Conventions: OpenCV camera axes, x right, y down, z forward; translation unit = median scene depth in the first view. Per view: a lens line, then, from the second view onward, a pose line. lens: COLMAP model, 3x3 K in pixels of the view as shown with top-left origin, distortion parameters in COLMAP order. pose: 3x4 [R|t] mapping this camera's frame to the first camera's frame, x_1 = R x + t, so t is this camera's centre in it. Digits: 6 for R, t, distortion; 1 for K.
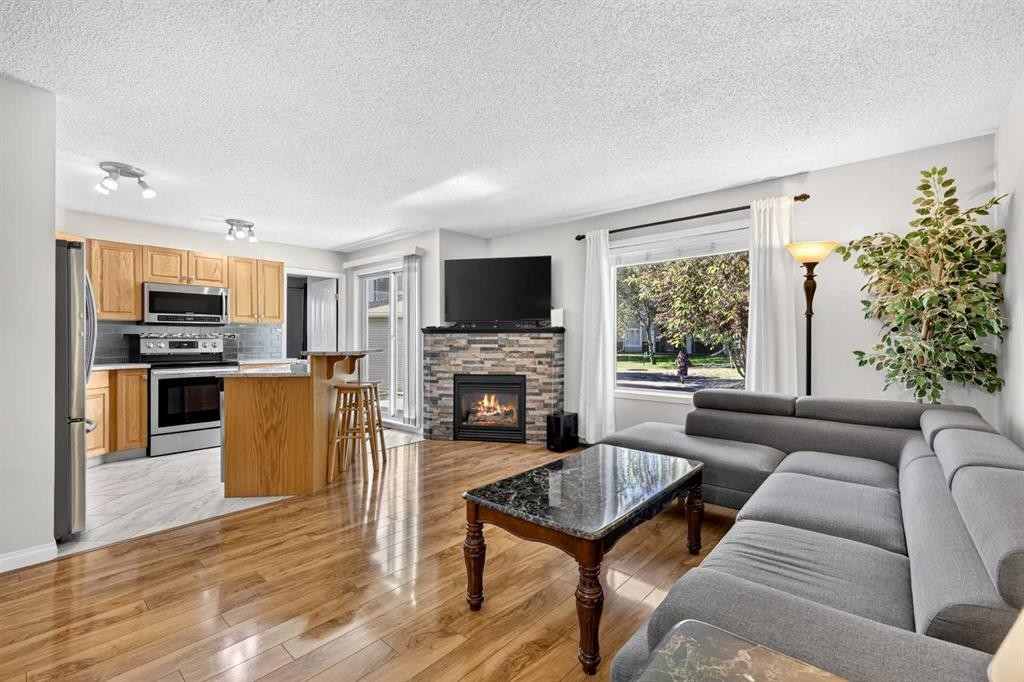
lens RADIAL K [[447.4, 0, 511.5], [0, 447.4, 337.2], [0, 0, 1]] dist [0.005476, -0.000447]
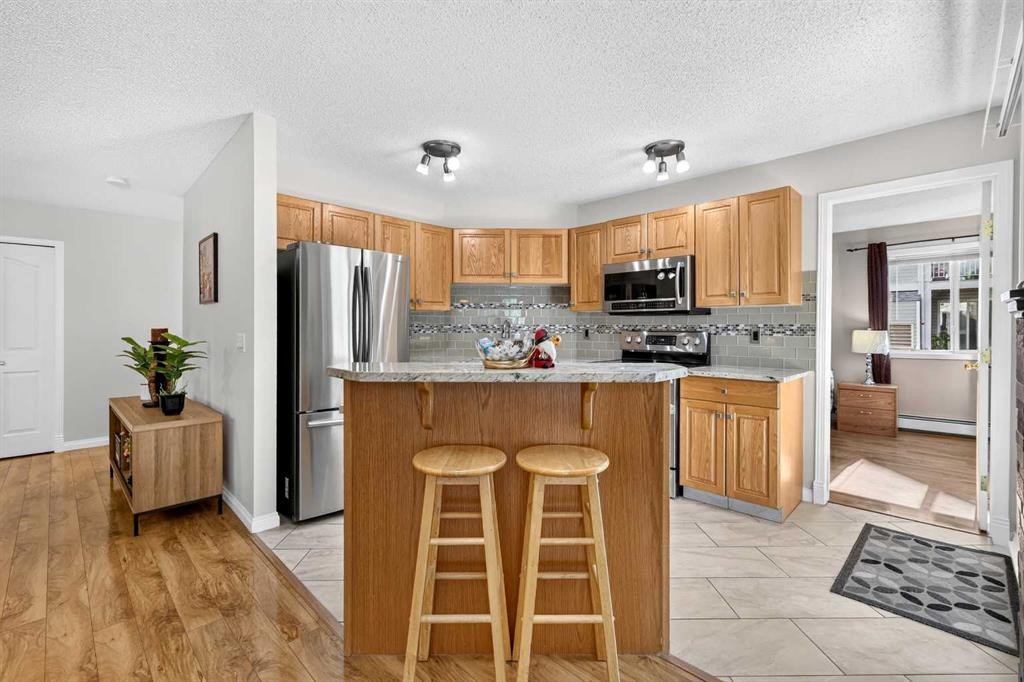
lens RADIAL K [[447.4, 0, 517.0], [0, 447.4, 328.3], [0, 0, 1]] dist [0.005476, -0.000447]
pose [[-0.045729, 0.003693, -0.998947, 0.028036], [0.003741, 0.999987, 0.003526, -0.006715], [0.998947, -0.003576, -0.045742, 0.828849]]
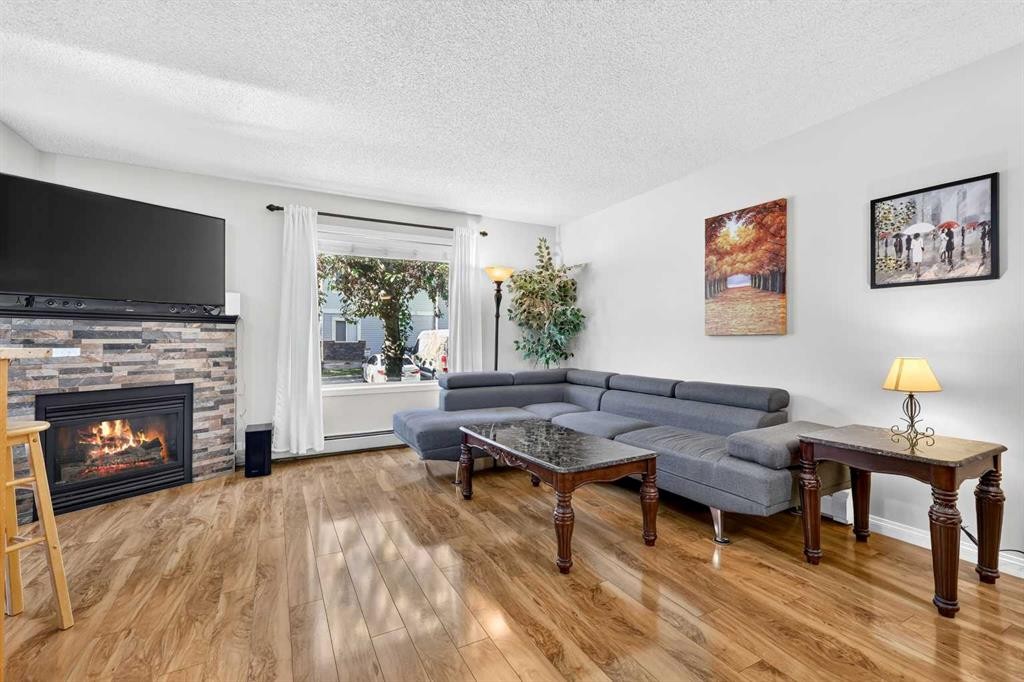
lens RADIAL K [[447.4, 0, 520.6], [0, 447.4, 334.9], [0, 0, 1]] dist [0.005476, -0.000447]
pose [[0.333275, 0.007468, 0.942800, -0.458717], [-0.003777, 0.999971, -0.006586, 0.012930], [-0.942822, -0.001366, 0.333293, 0.293825]]
